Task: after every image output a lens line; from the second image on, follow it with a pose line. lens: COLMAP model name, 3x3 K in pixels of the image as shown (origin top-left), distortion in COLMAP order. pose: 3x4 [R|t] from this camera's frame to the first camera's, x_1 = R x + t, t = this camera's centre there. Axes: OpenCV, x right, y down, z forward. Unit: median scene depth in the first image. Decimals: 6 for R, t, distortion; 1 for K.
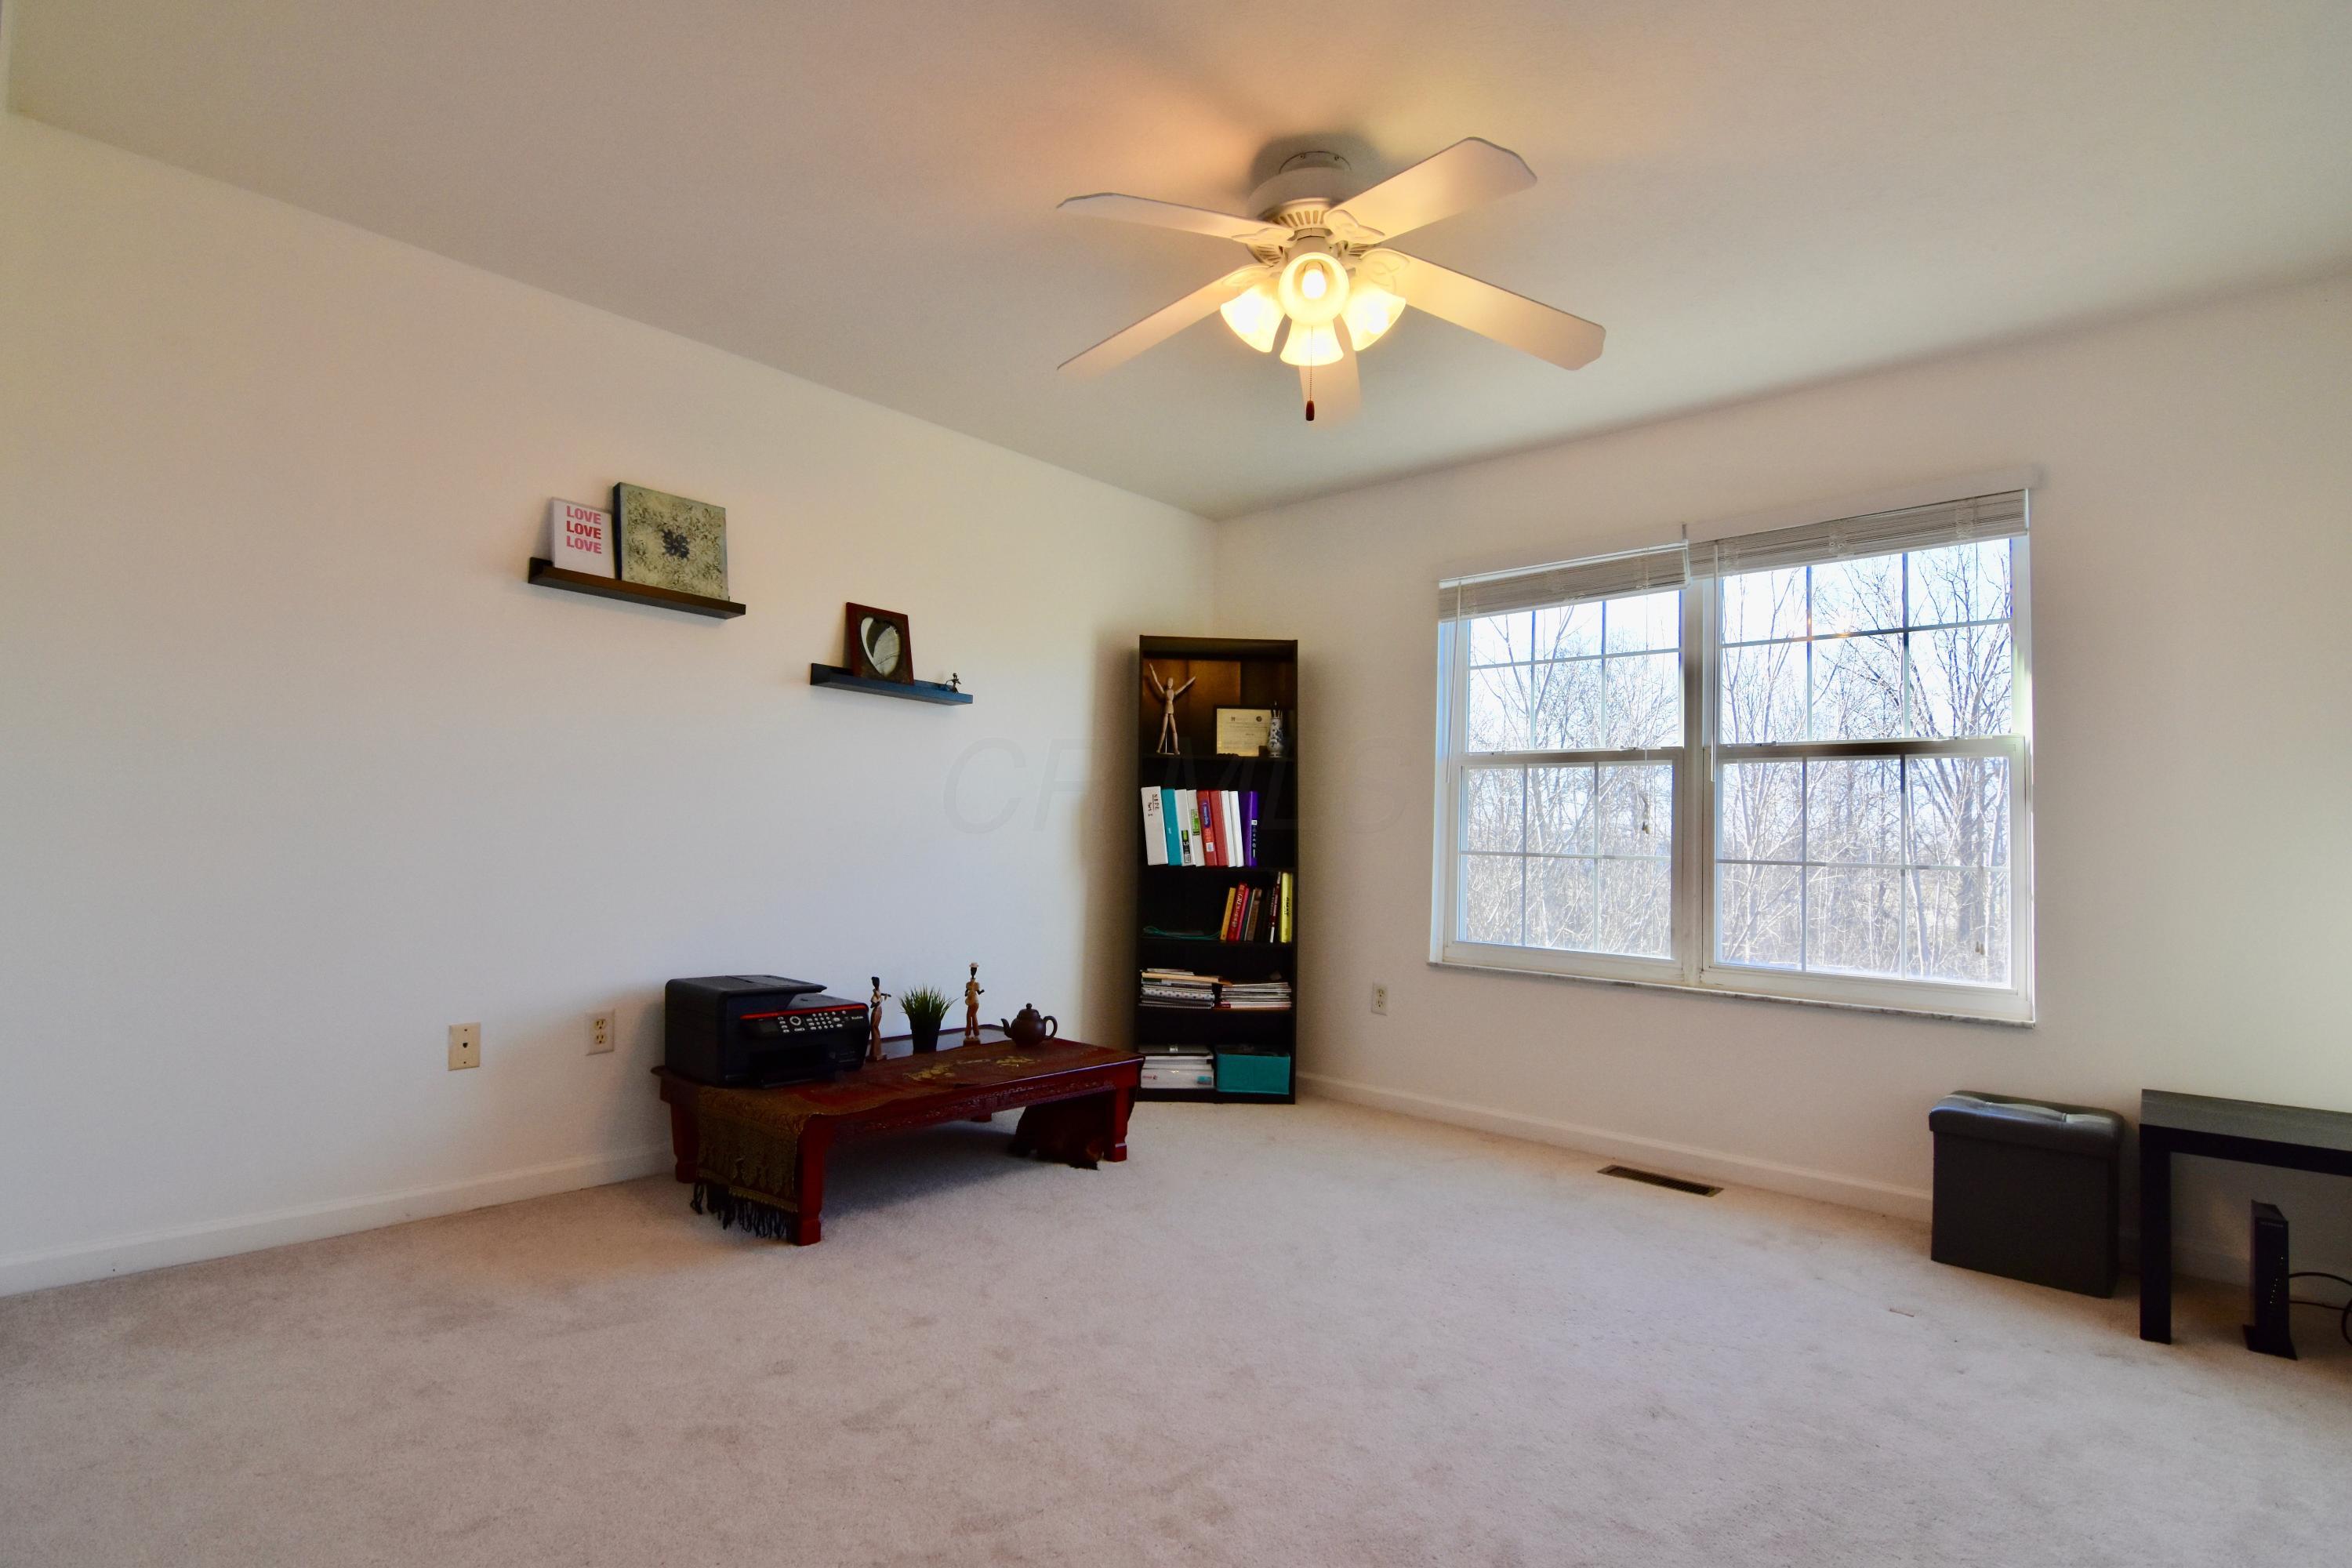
lens RADIAL K [[1142.7, 0, 1176.0], [0, 1142.7, 784.0], [0, 0, 1]] dist [-0.019180, -0.000657]
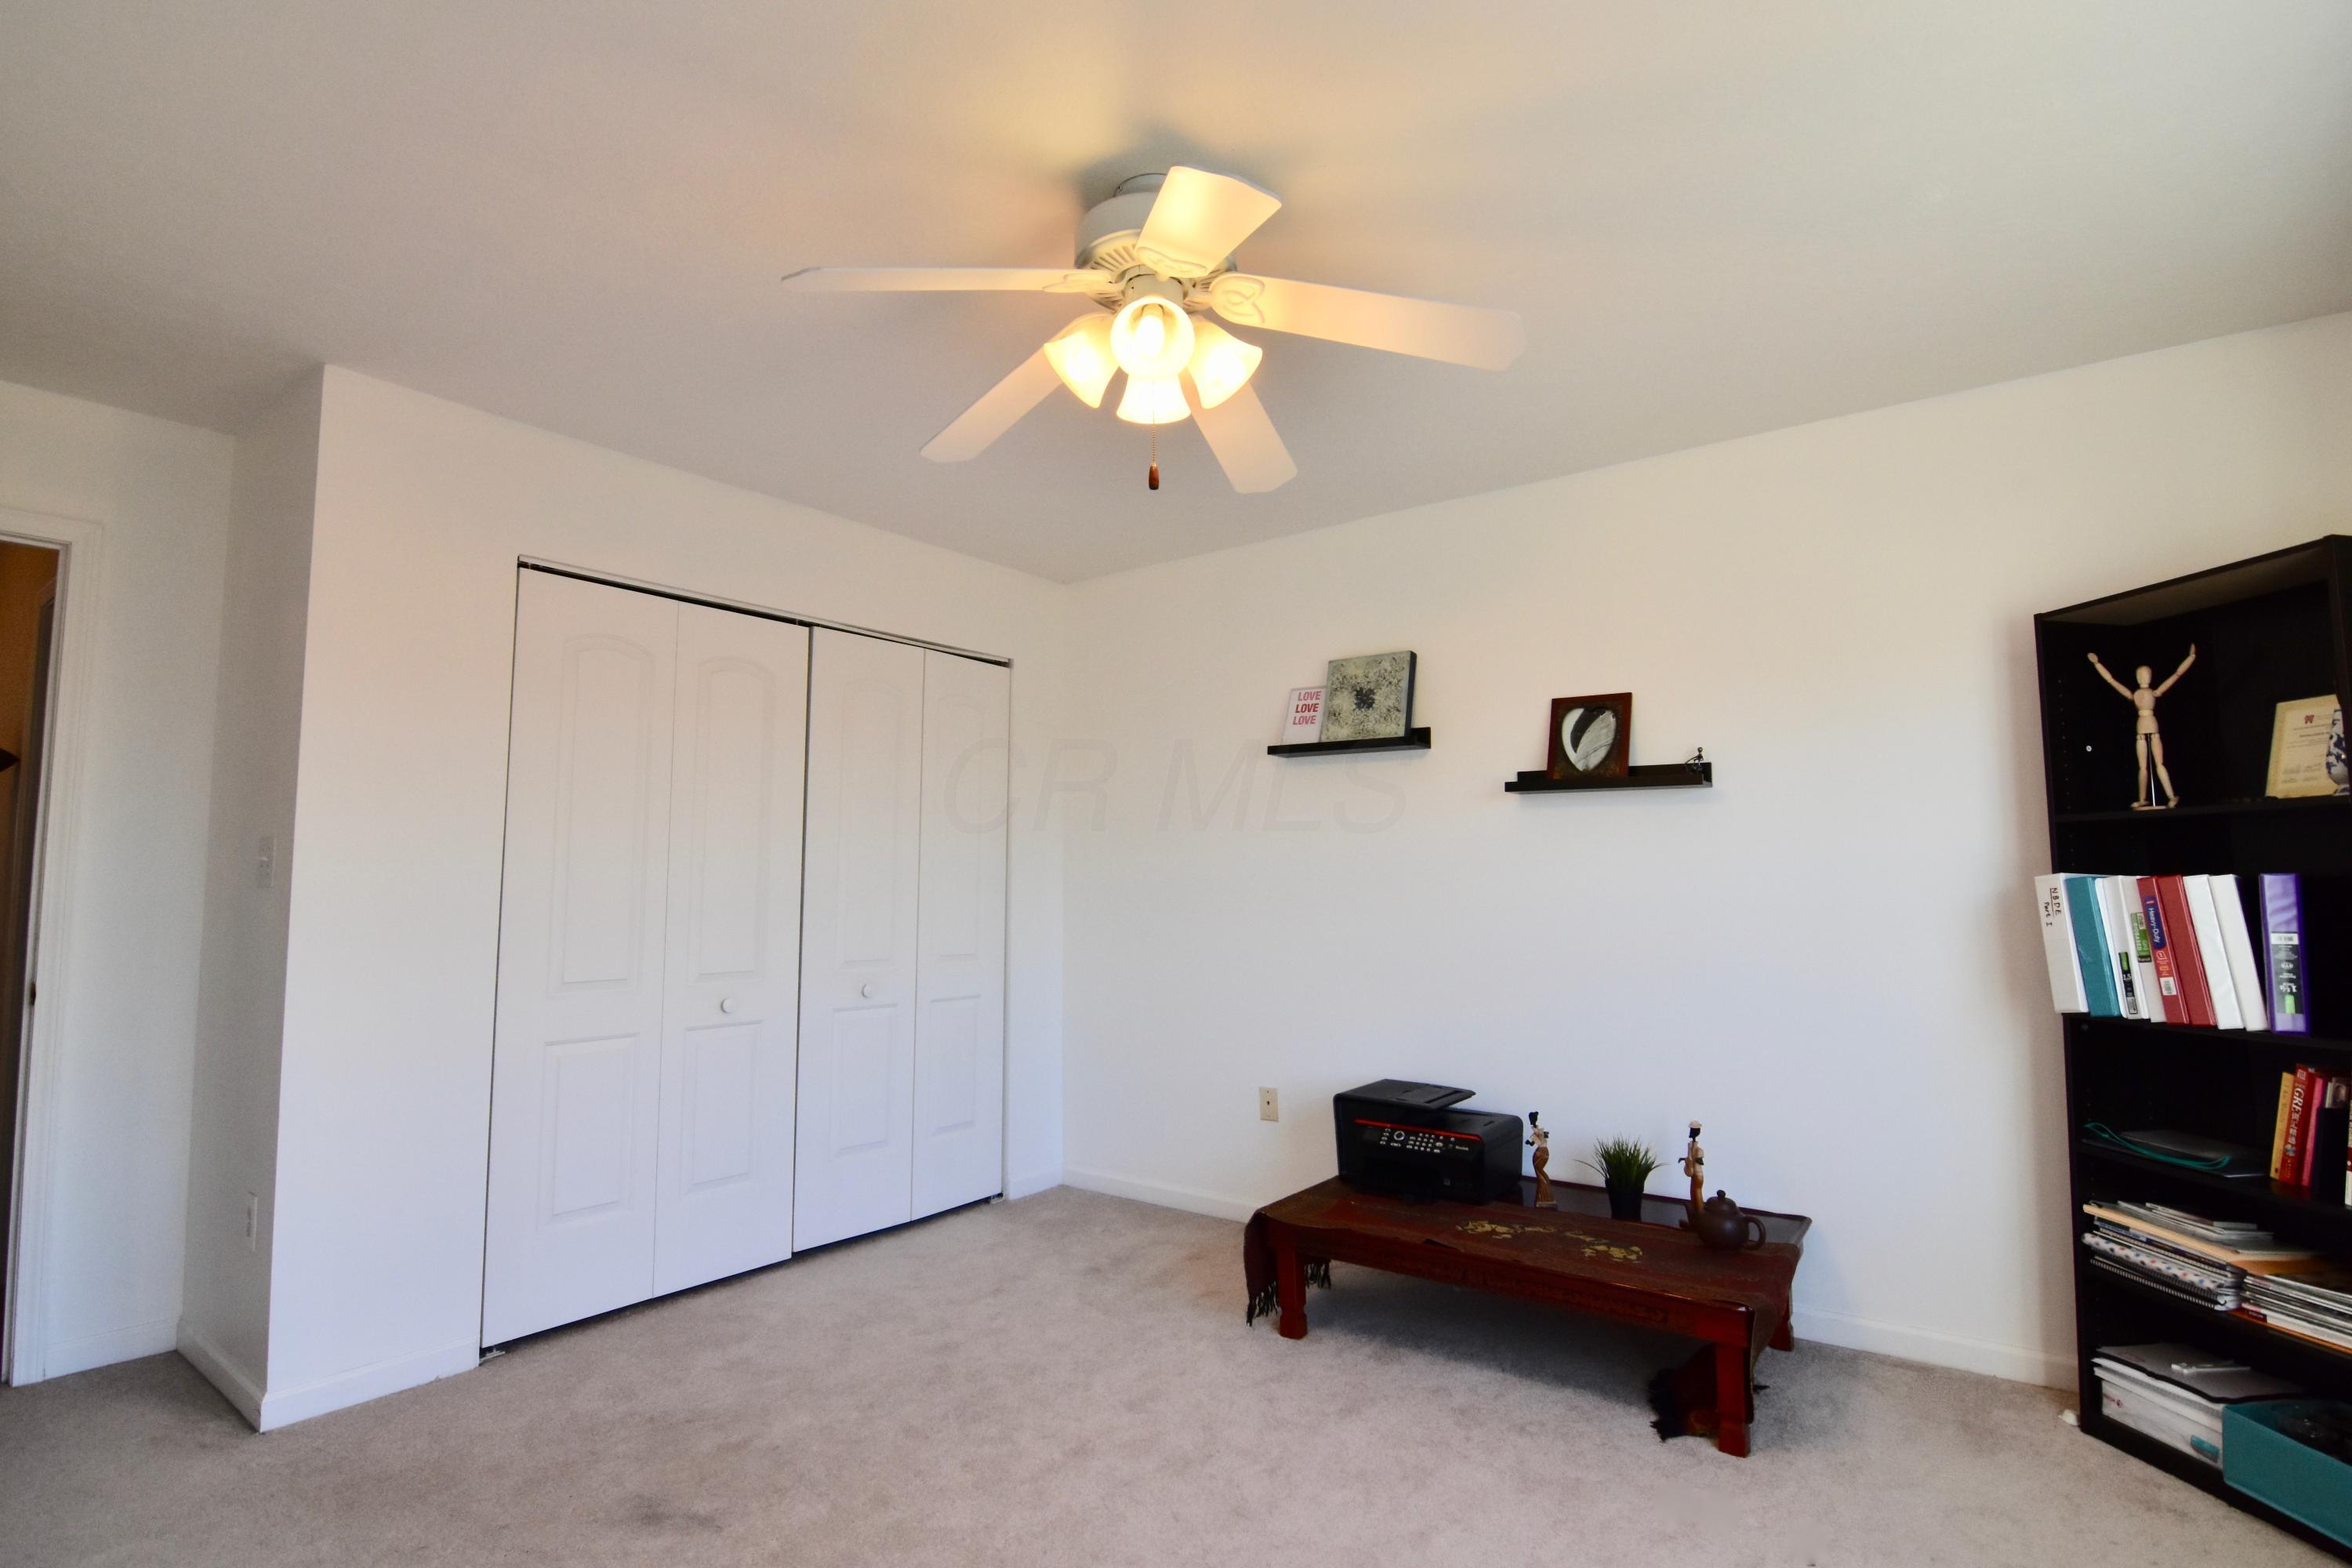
lens RADIAL K [[1142.7, 0, 1176.0], [0, 1142.7, 784.0], [0, 0, 1]] dist [-0.019180, -0.000657]
pose [[0.088836, -0.110149, -0.989937, 0.576359], [0.060604, 0.992623, -0.105009, -0.010914], [0.994201, -0.050666, 0.094856, 0.580328]]
